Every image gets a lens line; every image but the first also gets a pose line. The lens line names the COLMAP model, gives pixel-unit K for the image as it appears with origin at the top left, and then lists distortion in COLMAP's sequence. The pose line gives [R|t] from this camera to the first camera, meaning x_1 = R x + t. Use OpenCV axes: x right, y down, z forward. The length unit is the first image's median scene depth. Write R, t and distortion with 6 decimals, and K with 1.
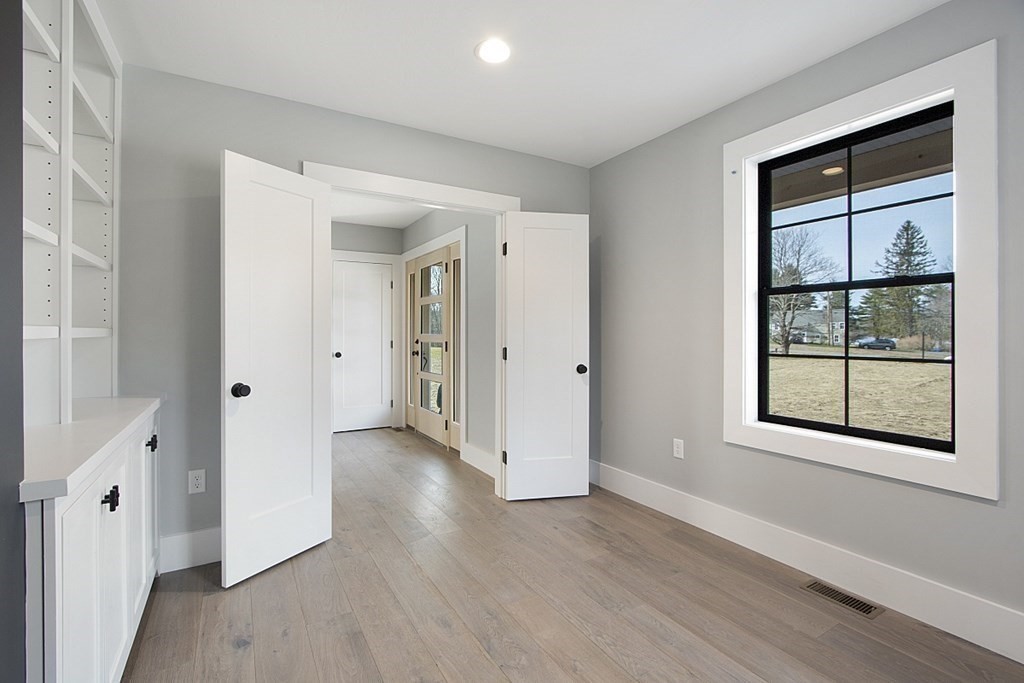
lens RADIAL K [[460.6, 0, 505.8], [0, 460.6, 335.1], [0, 0, 1]] dist [-0.000094, 0.000119]
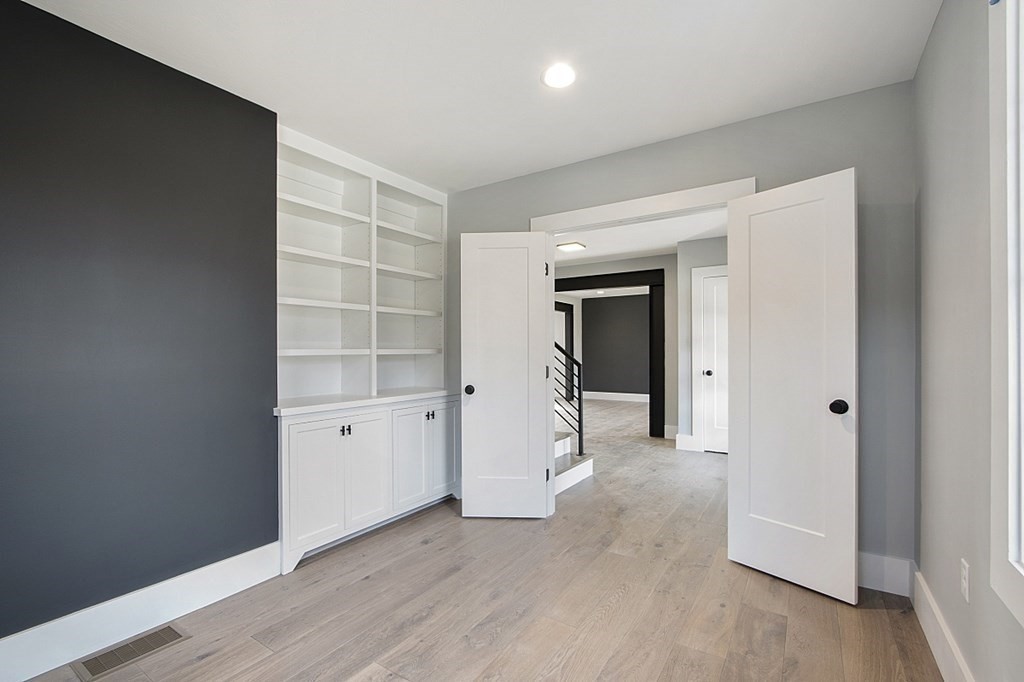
lens RADIAL K [[460.6, 0, 505.6], [0, 460.6, 346.5], [0, 0, 1]] dist [-0.000094, 0.000119]
pose [[0.439689, -0.009310, -0.898102, 0.598041], [-0.002056, 0.999933, -0.011372, -0.004298], [0.898148, 0.006847, 0.439640, 0.309587]]
